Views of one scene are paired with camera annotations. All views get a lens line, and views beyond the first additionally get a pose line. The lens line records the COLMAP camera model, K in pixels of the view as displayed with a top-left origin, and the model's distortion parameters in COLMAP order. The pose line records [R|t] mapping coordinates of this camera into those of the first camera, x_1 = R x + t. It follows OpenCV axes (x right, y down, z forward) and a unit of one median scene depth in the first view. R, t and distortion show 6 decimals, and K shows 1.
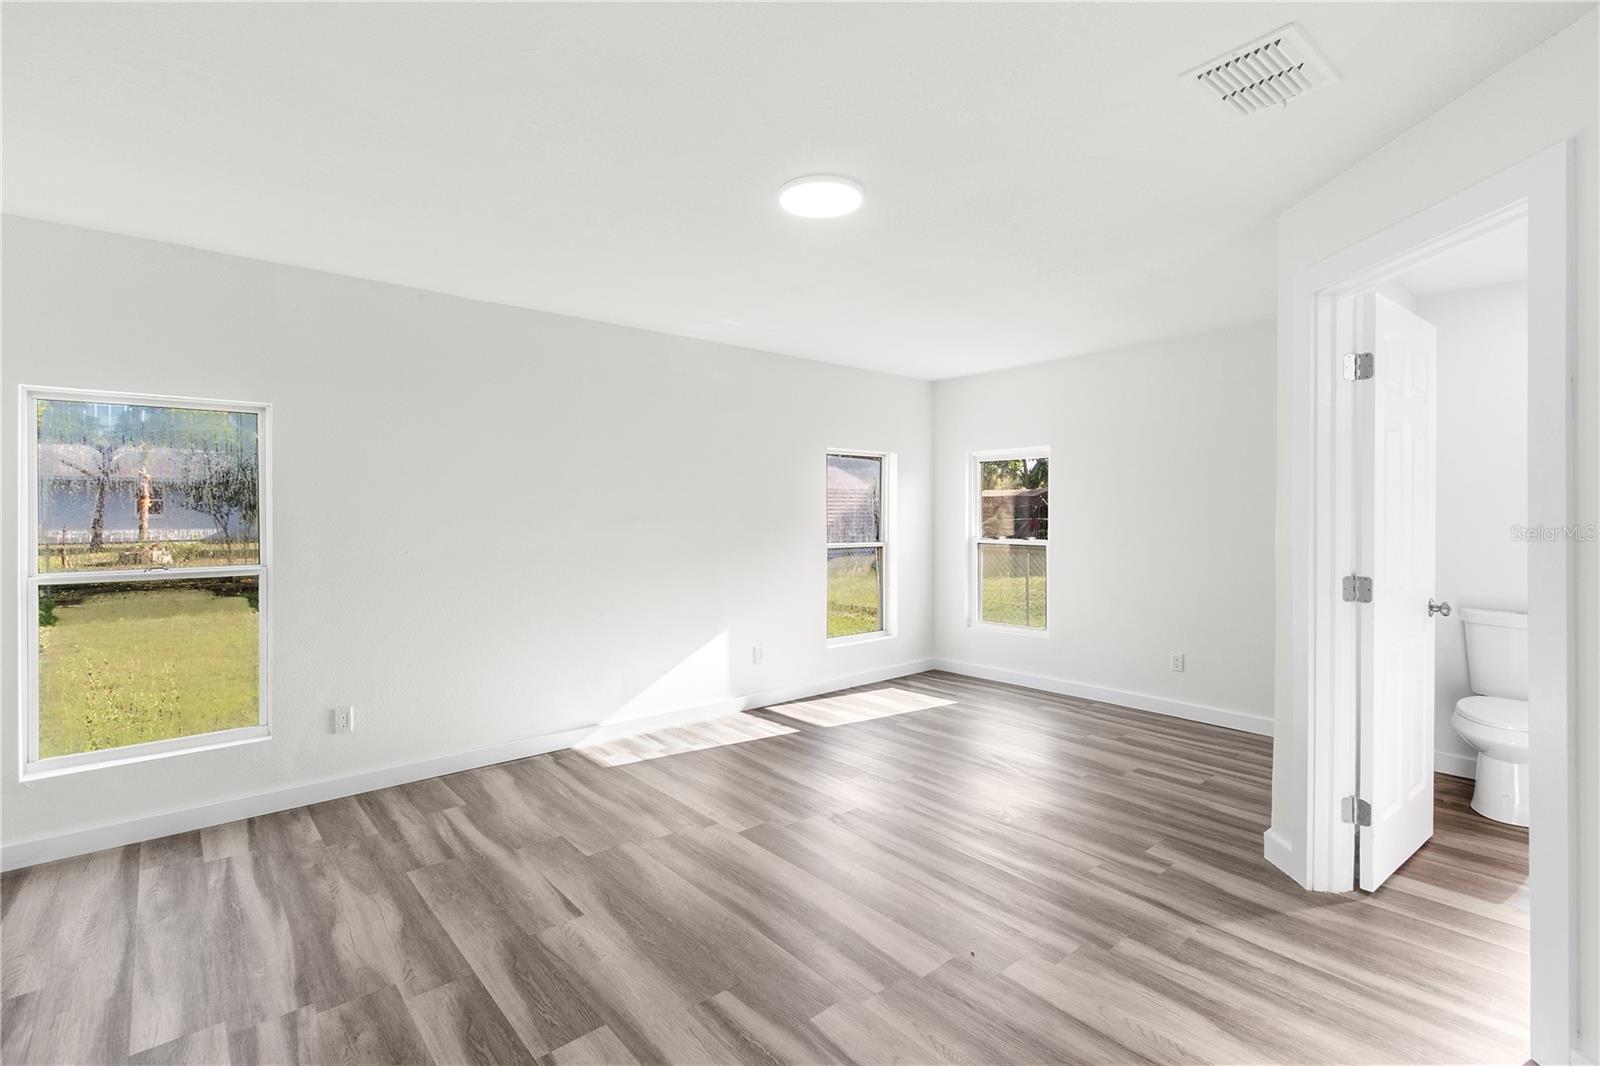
lens RADIAL K [[735.2, 0, 807.2], [0, 735.2, 522.6], [0, 0, 1]] dist [0.011965, -0.002786]
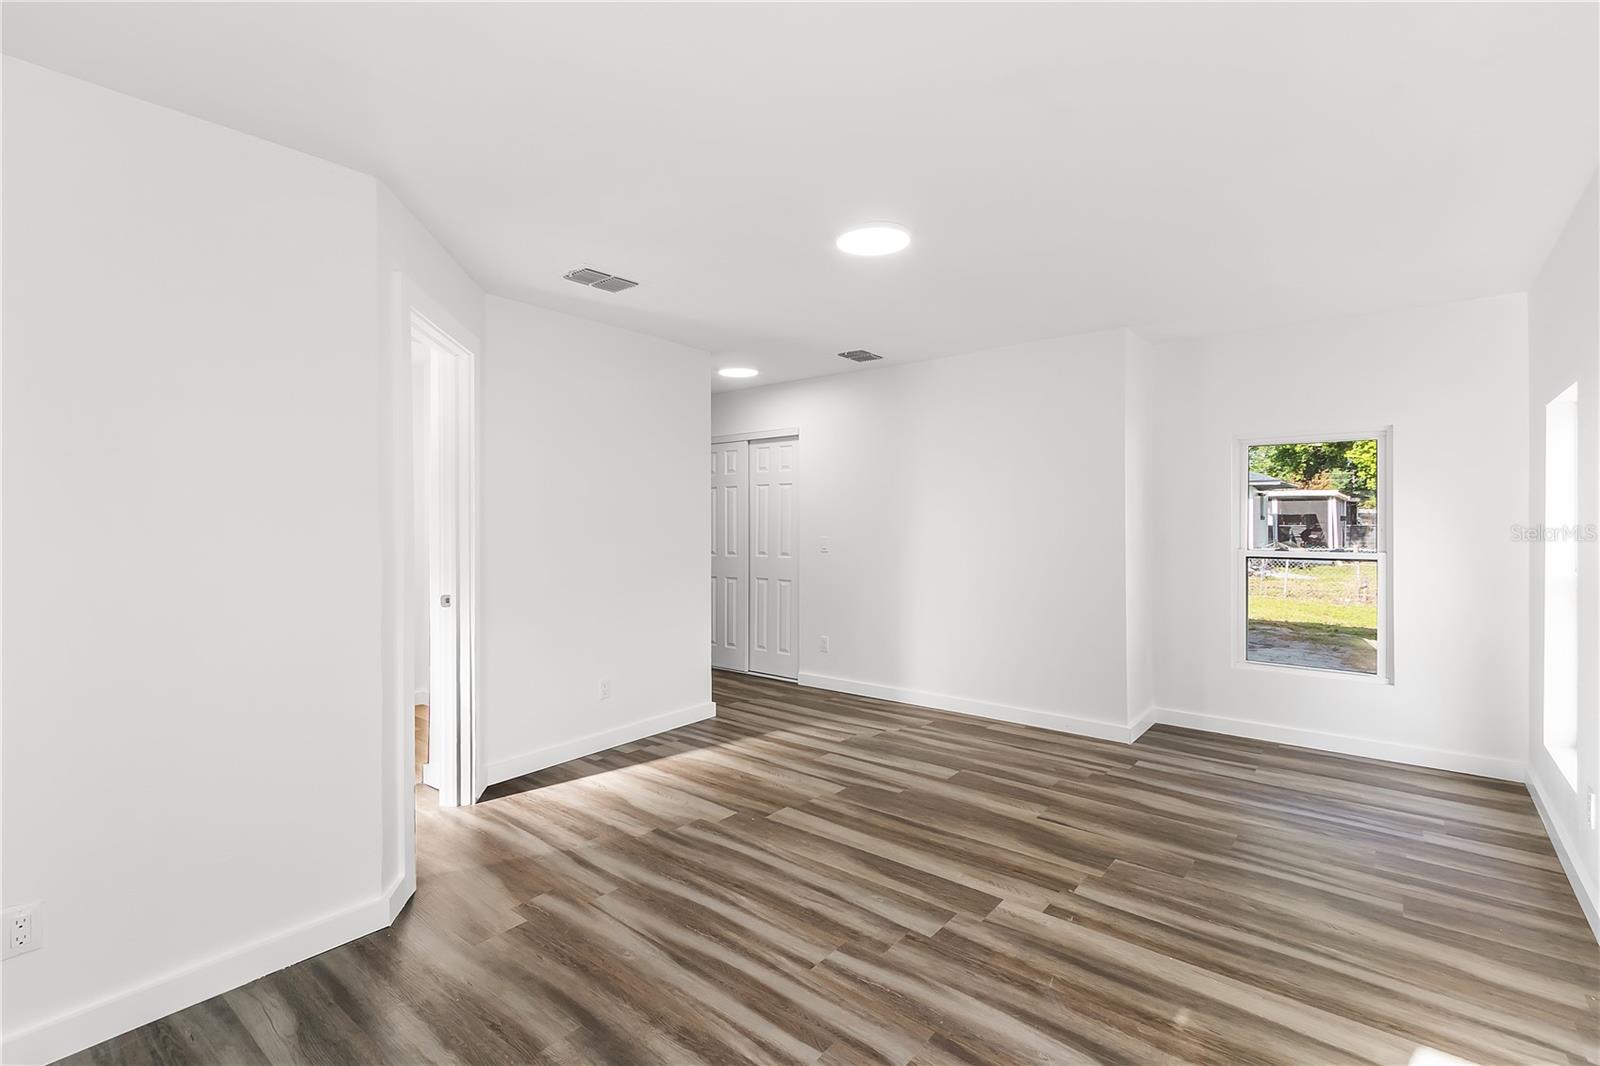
lens RADIAL K [[735.2, 0, 788.6], [0, 735.2, 526.3], [0, 0, 1]] dist [0.011965, -0.002786]
pose [[-0.988329, 0.006505, -0.152198, 0.294388], [0.002868, 0.999705, 0.024108, -0.027541], [0.152310, 0.023391, -0.988056, 1.927298]]
